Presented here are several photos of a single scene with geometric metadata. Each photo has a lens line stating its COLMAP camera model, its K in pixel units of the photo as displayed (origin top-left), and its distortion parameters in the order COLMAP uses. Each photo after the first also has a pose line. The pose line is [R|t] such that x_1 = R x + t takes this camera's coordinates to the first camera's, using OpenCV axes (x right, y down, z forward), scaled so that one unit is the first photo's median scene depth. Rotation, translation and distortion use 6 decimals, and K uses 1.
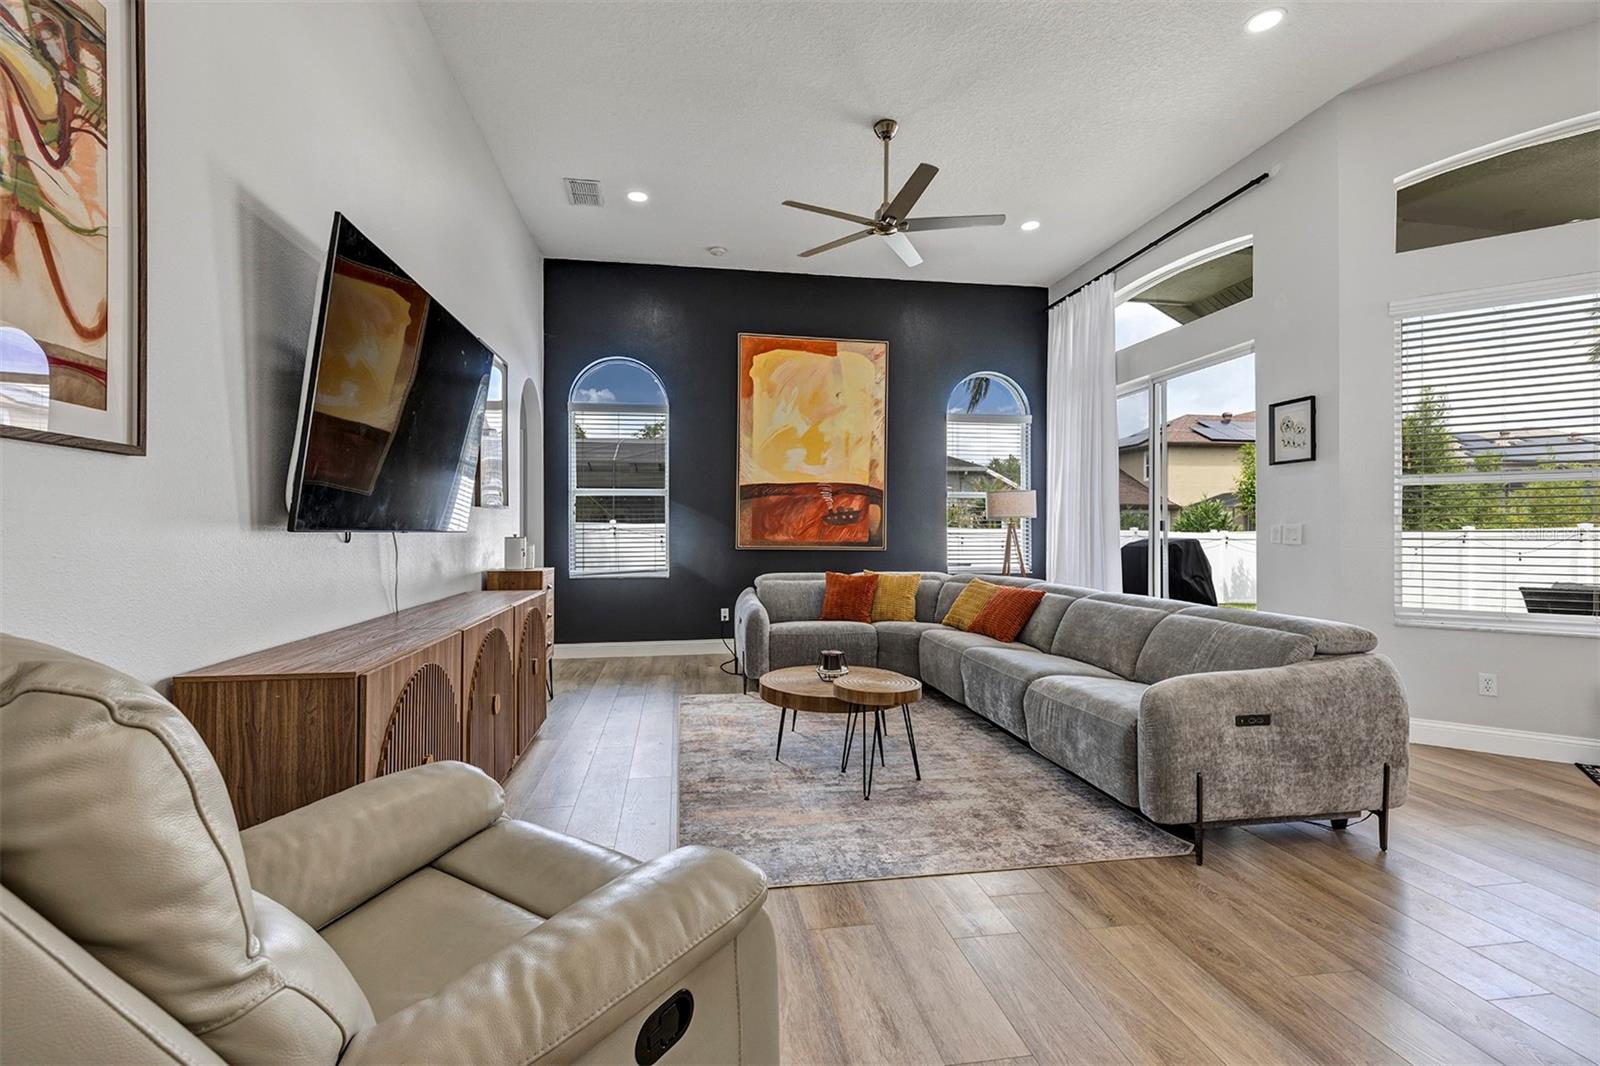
lens RADIAL K [[715.7, 0, 793.2], [0, 715.7, 531.3], [0, 0, 1]] dist [0.012618, -0.000637]
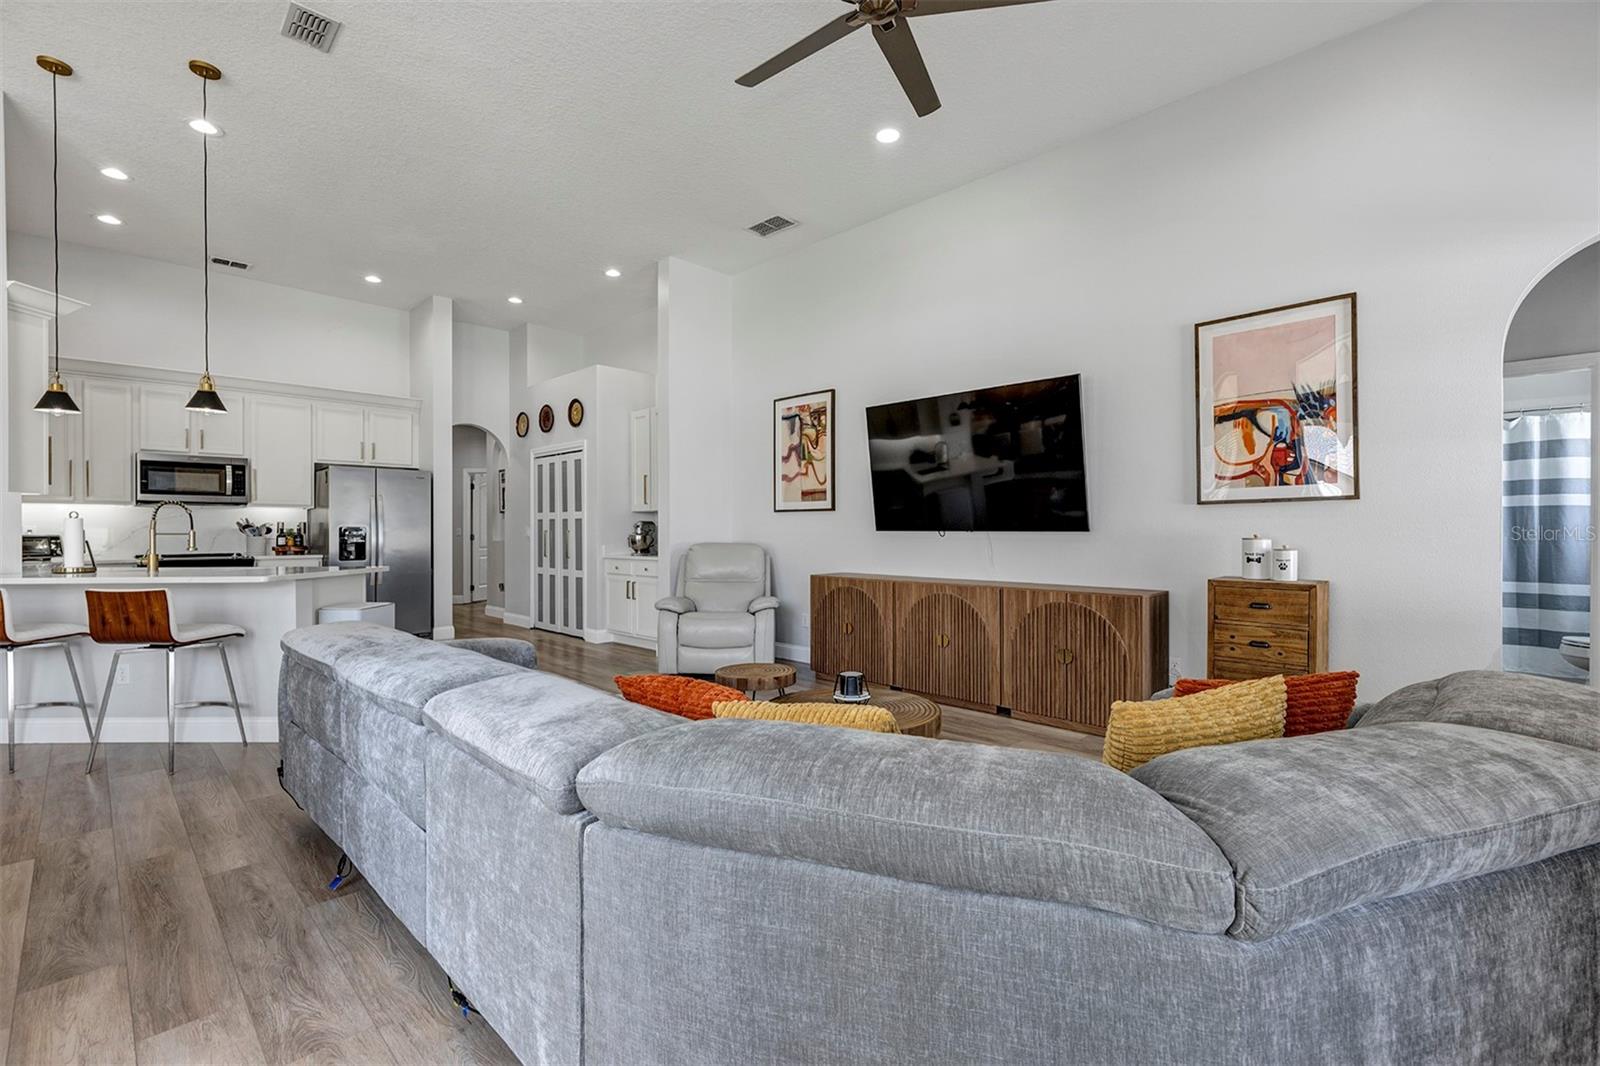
lens RADIAL K [[715.7, 0, 793.2], [0, 715.7, 531.3], [0, 0, 1]] dist [0.012618, -0.000637]
pose [[-0.814892, 0.003377, -0.579602, 0.338978], [0.001093, 0.999990, 0.004290, -0.003184], [0.579611, 0.002862, -0.814888, 0.928675]]
